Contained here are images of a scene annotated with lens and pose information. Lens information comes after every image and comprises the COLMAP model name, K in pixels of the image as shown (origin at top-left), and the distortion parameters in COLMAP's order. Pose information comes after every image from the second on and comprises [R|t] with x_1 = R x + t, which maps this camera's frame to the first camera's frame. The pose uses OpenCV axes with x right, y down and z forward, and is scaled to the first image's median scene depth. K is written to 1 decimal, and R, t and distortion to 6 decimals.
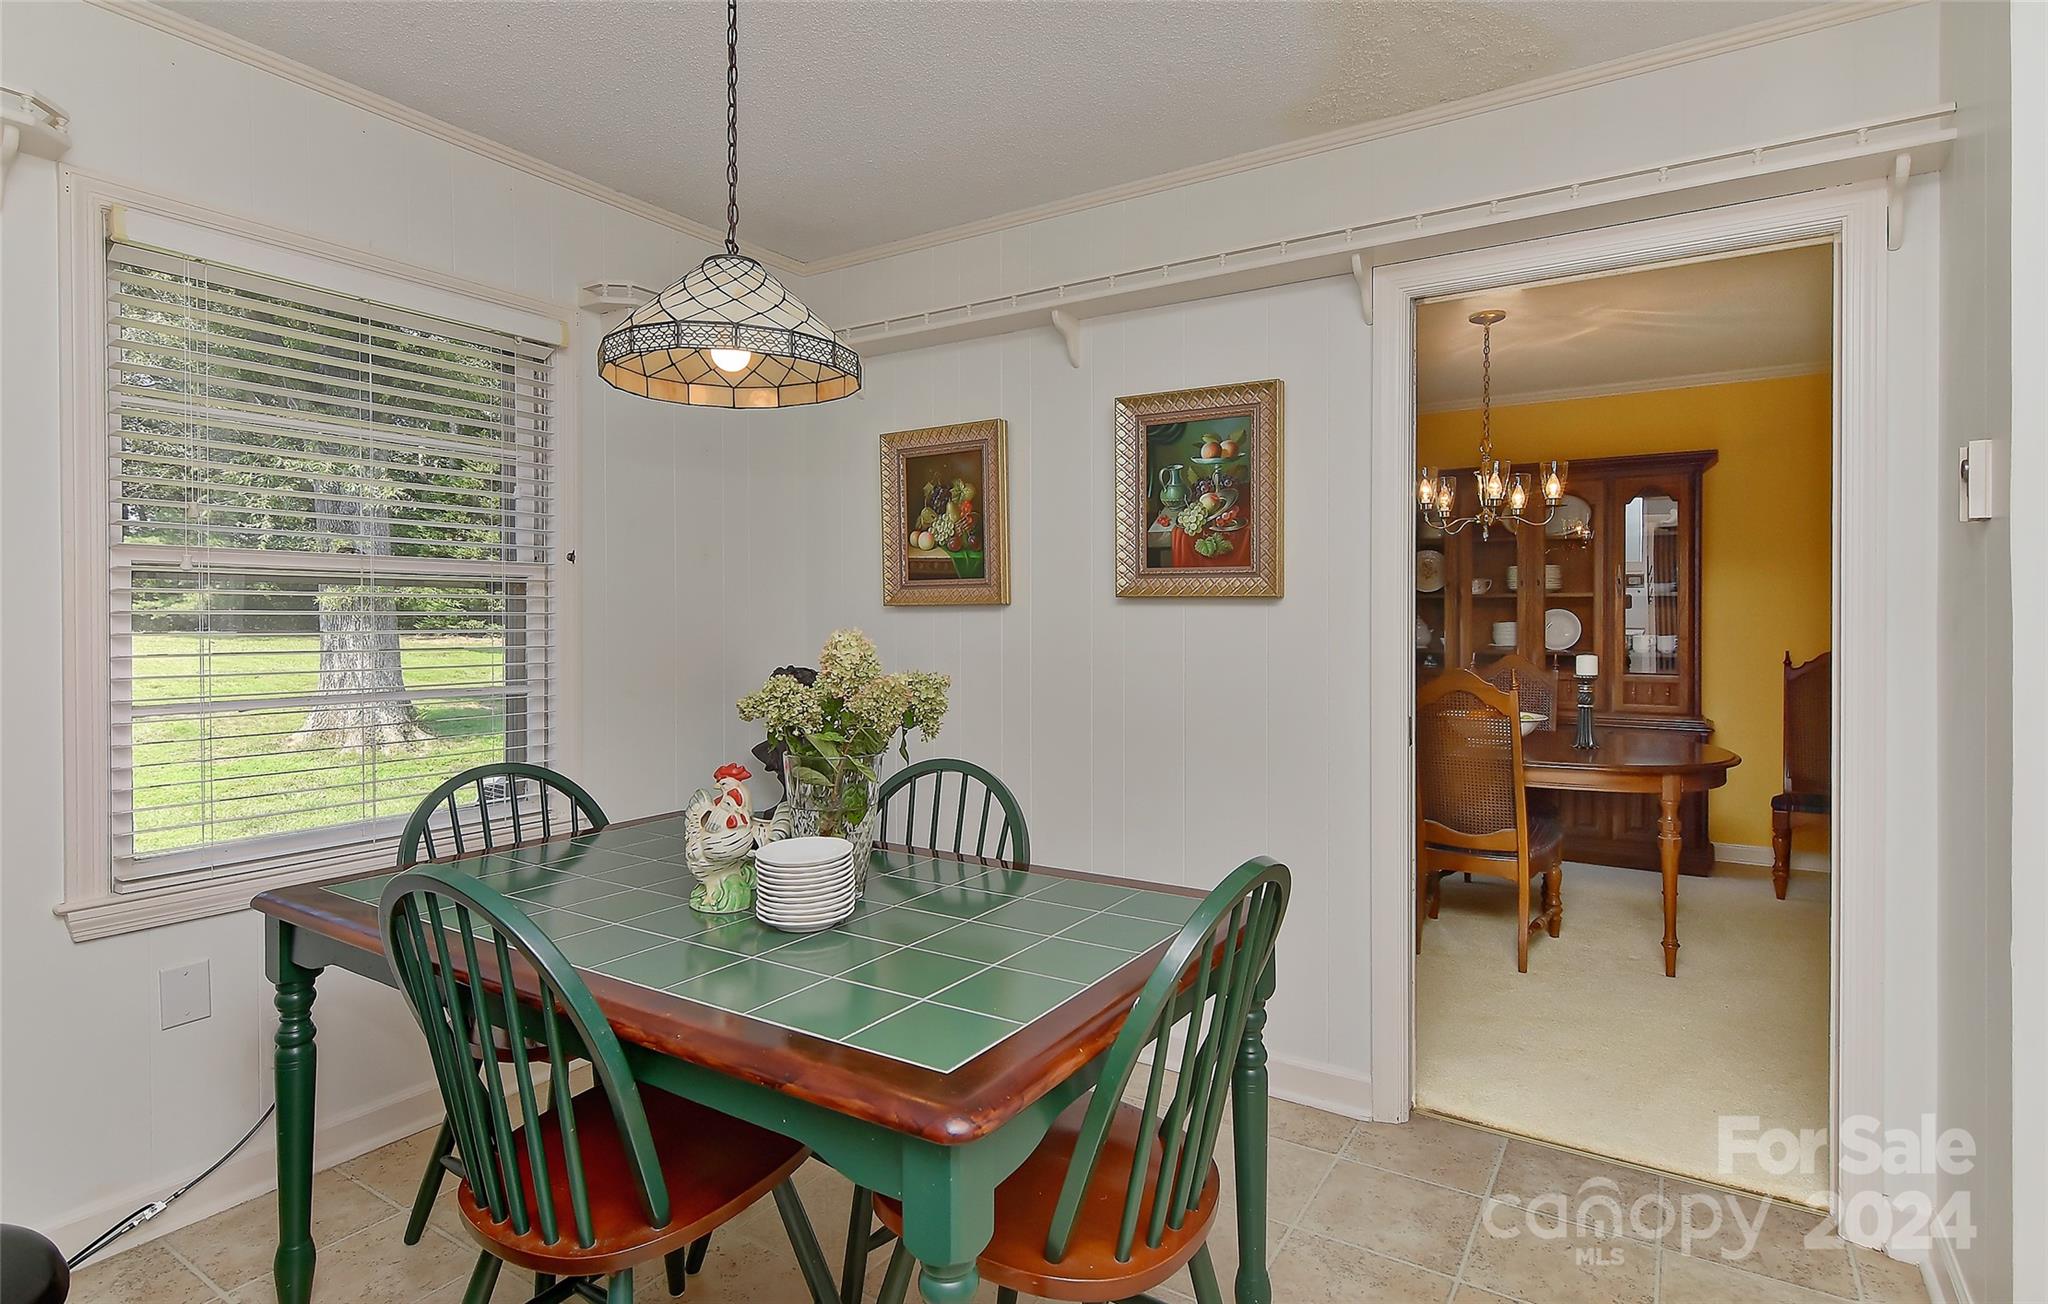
lens RADIAL K [[1014.0, 0, 1032.9], [0, 1014.0, 614.6], [0, 0, 1]] dist [-0.002038, -0.000751]
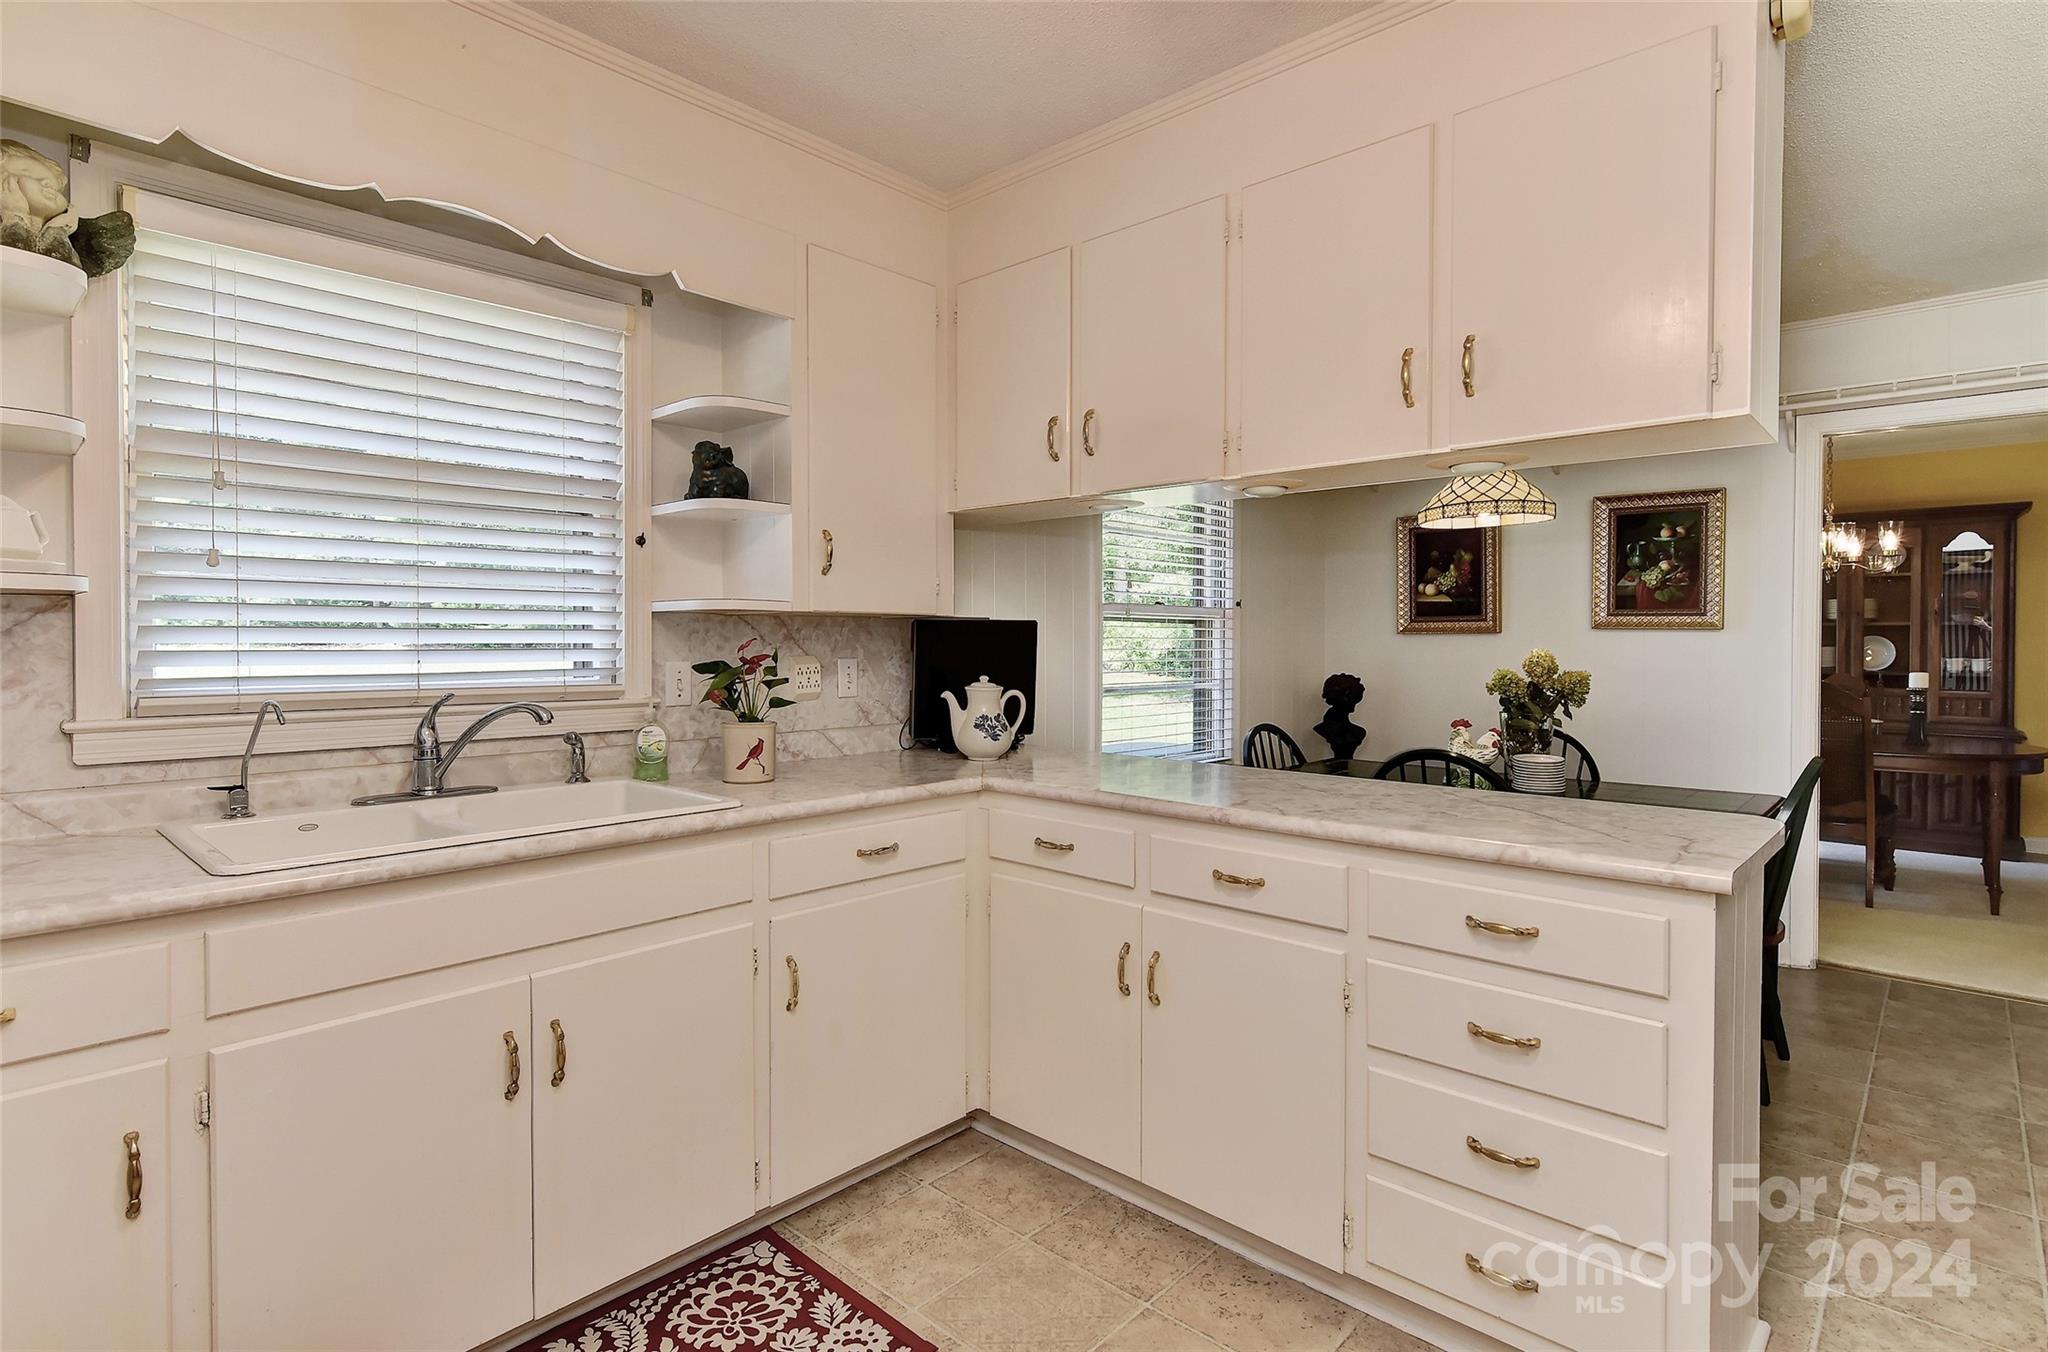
lens RADIAL K [[1033.5, 0, 1016.4], [0, 1033.5, 658.3], [0, 0, 1]] dist [-0.002011, 0.000996]
pose [[0.986083, 0.005436, -0.166168, -0.519613], [-0.002501, 0.999837, 0.017867, 0.002761], [0.166238, -0.017202, 0.985936, -0.685142]]
